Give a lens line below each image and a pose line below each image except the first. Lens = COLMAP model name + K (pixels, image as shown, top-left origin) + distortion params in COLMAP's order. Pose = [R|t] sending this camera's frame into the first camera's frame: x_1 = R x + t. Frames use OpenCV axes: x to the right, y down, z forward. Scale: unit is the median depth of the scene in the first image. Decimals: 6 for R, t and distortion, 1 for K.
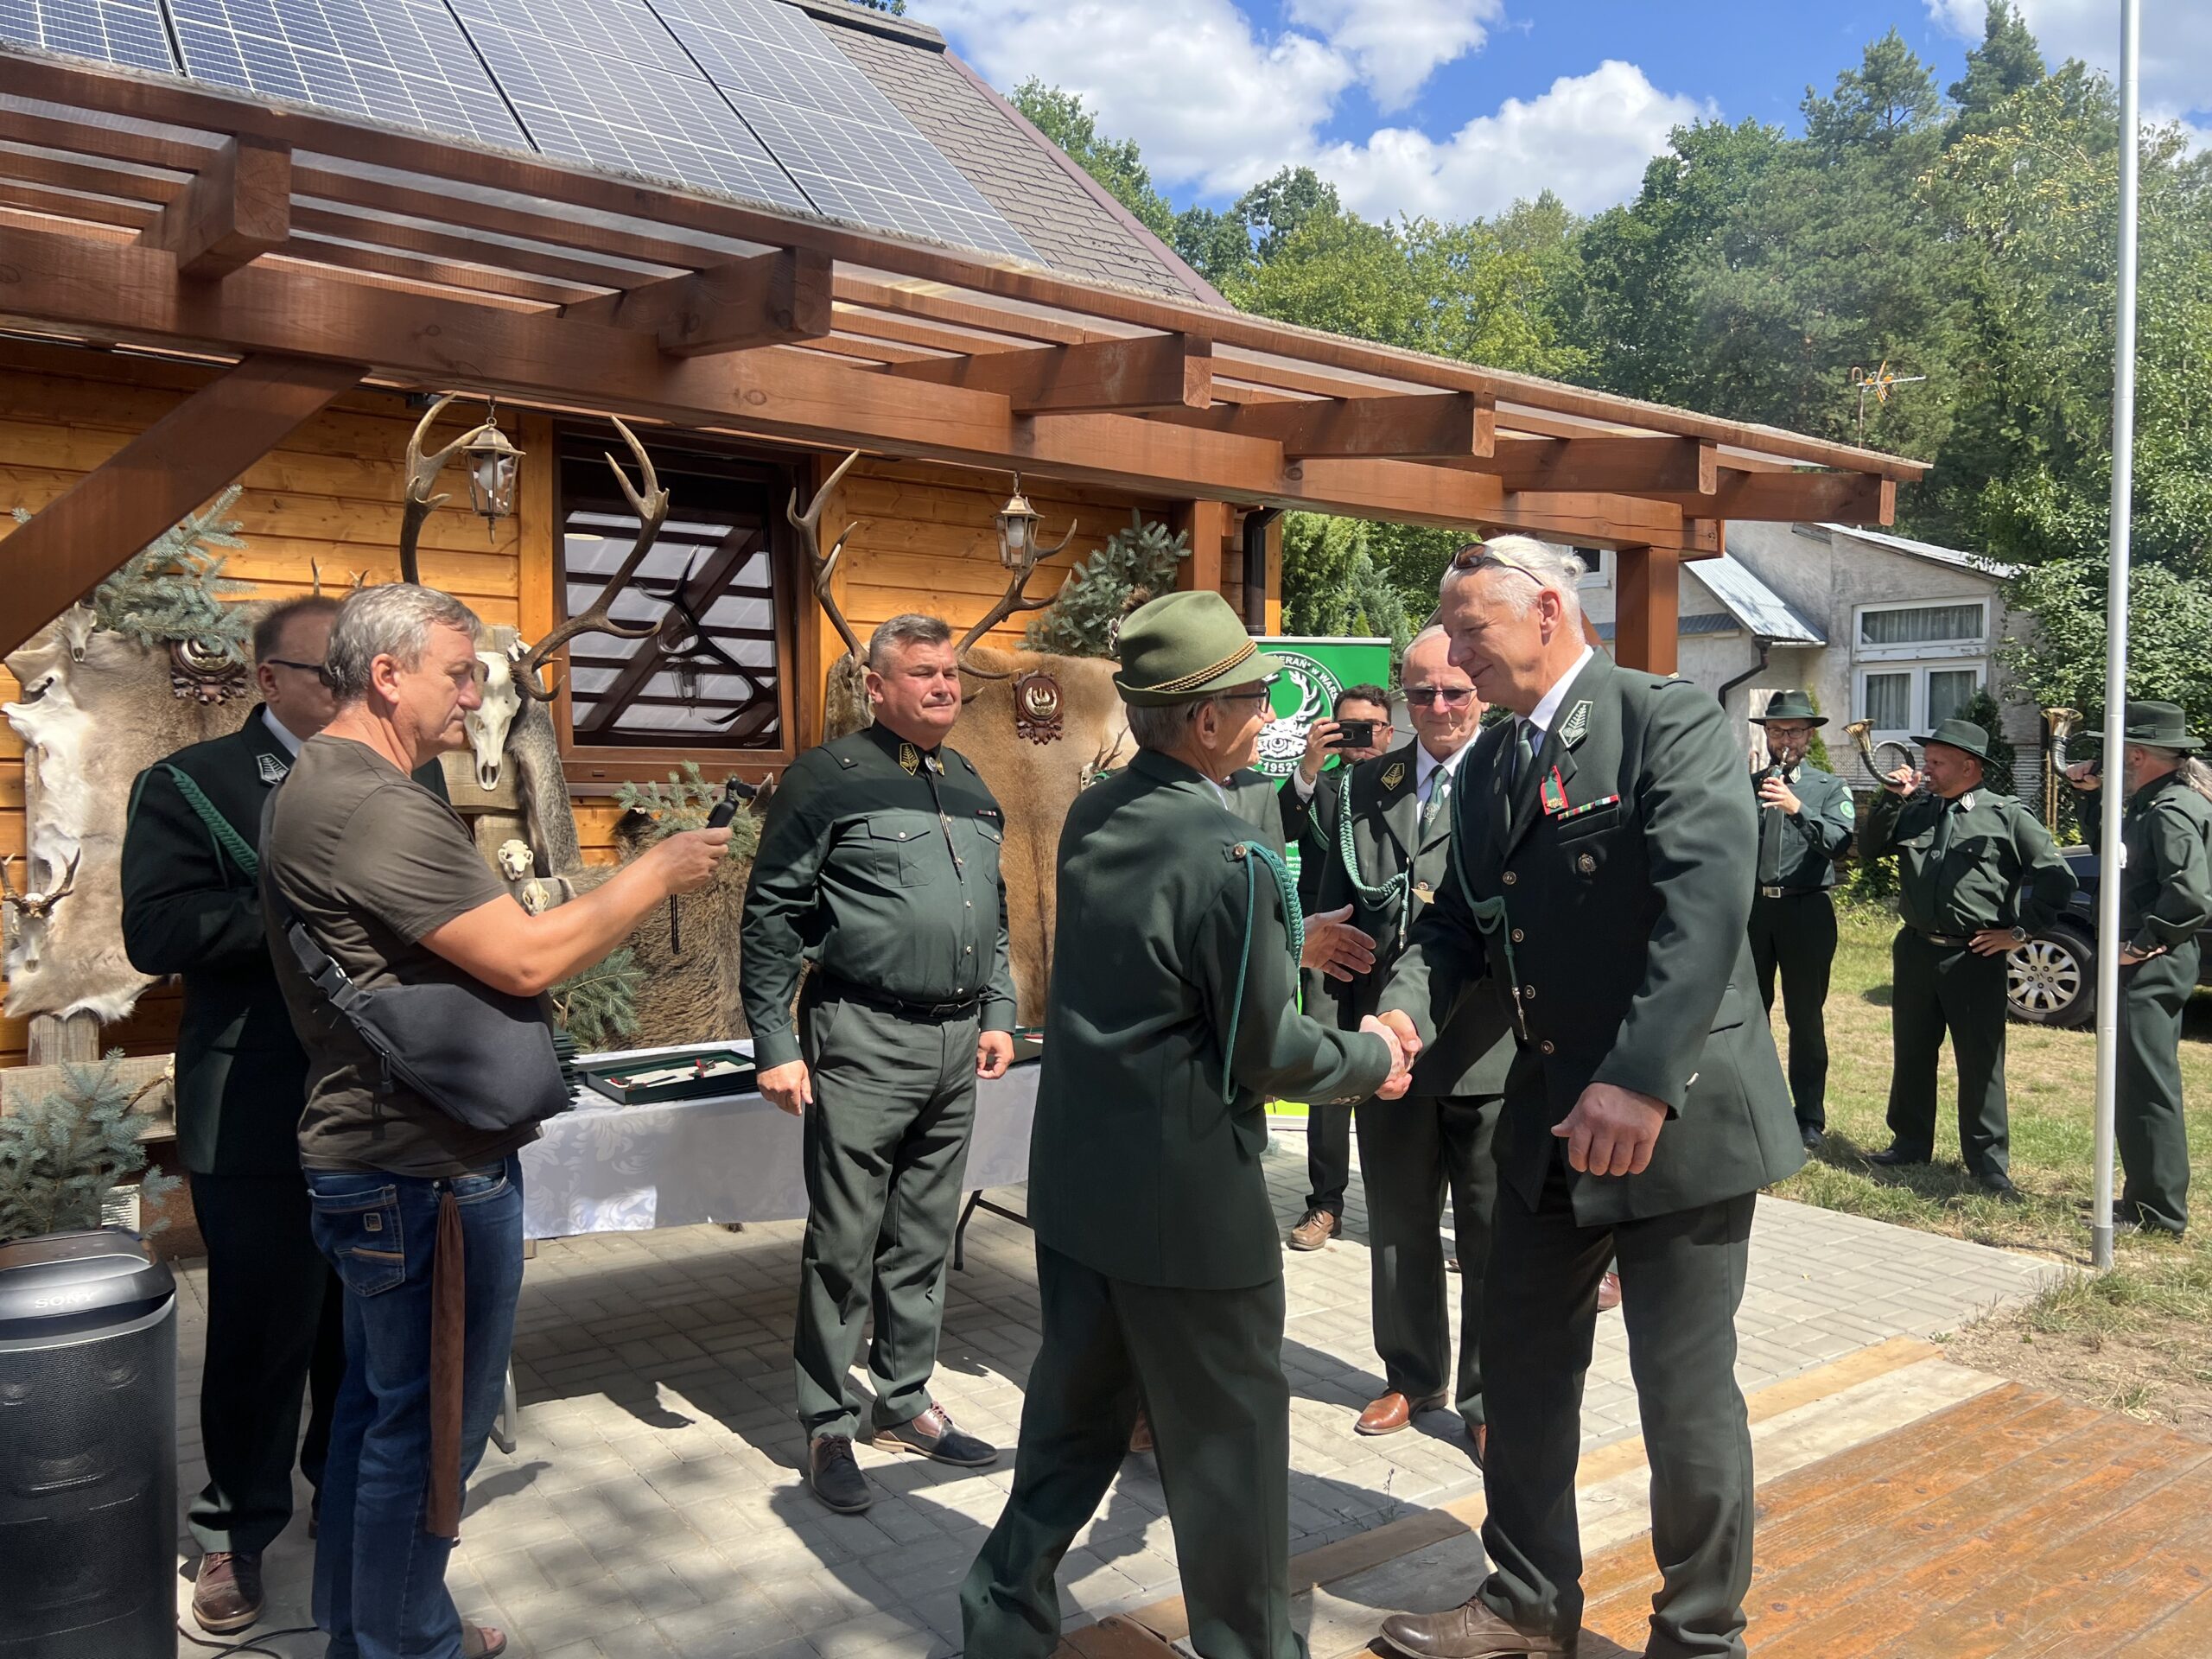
lens RADIAL K [[1677.4, 0, 1106.0], [0, 1677.4, 829.5], [0, 0, 1]] dist [0.117030, -0.140917]
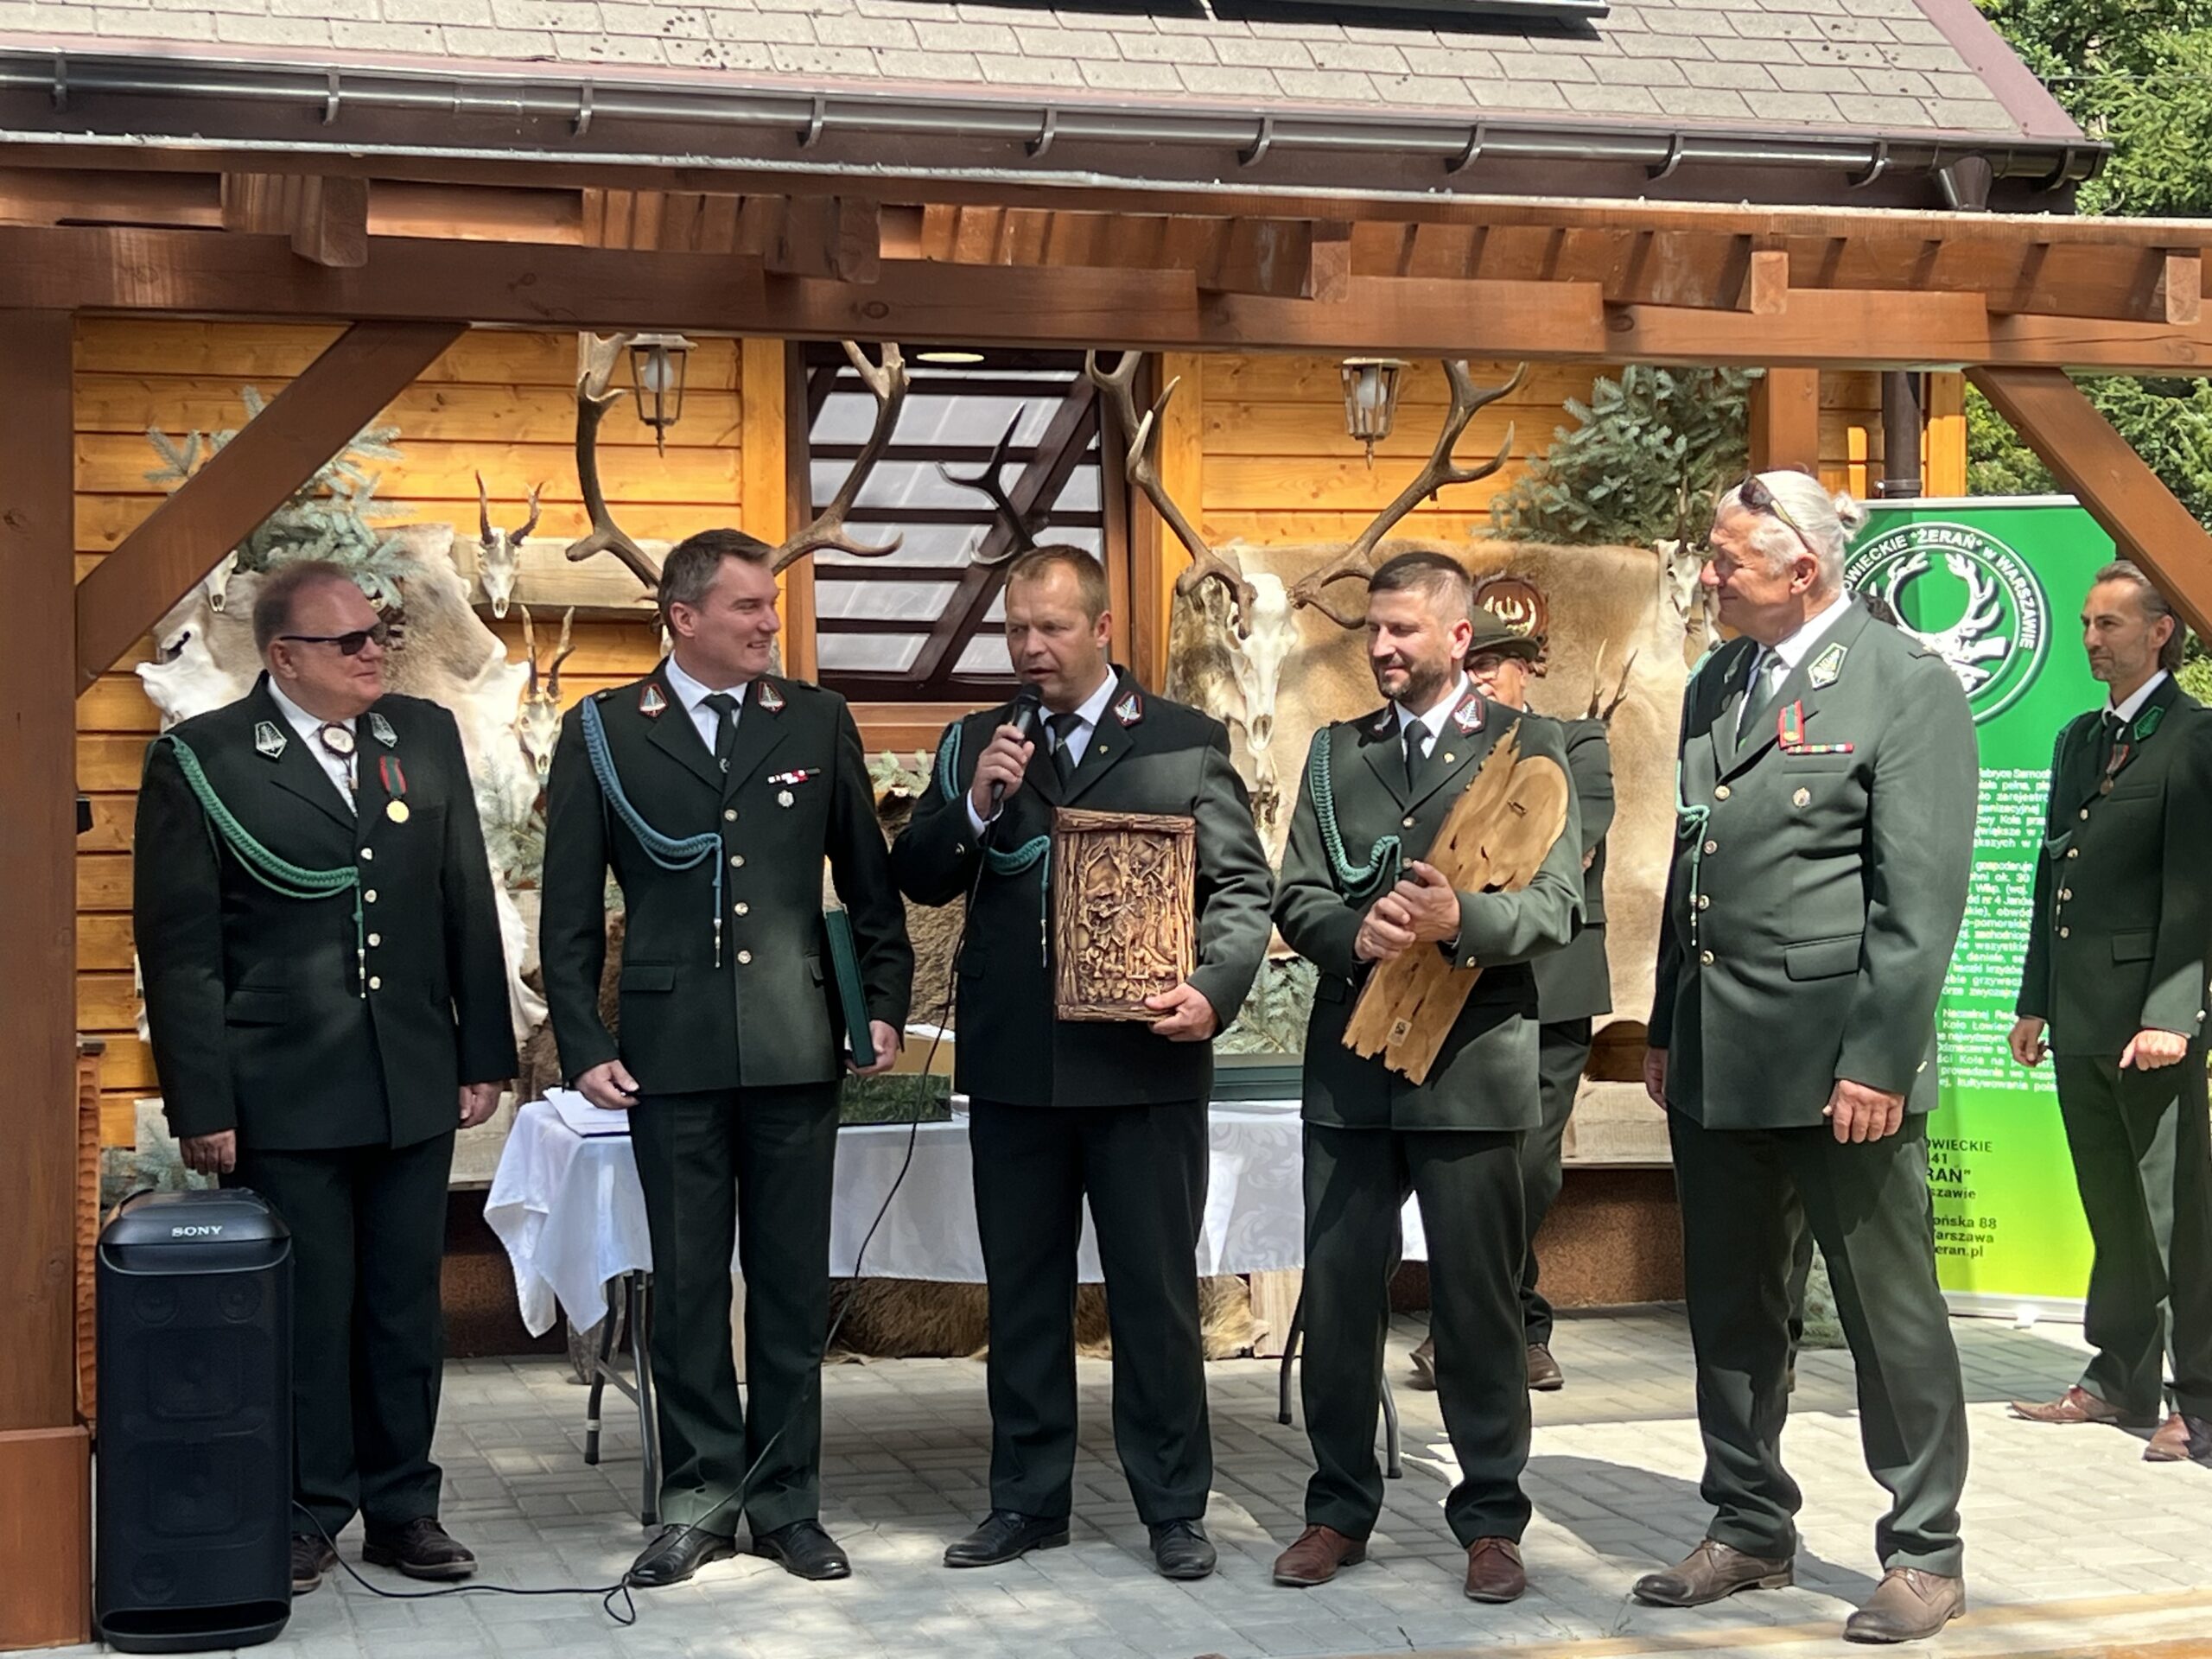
lens RADIAL K [[3769.5, 0, 1106.0], [0, 3769.5, 829.5], [0, 0, 1]] dist [0.282008, -1.224646]
pose [[0.949792, -0.008714, -0.312761, 0.349630], [0.004659, 0.999895, -0.013710, 0.031145], [0.312848, 0.011564, 0.949733, -0.557585]]
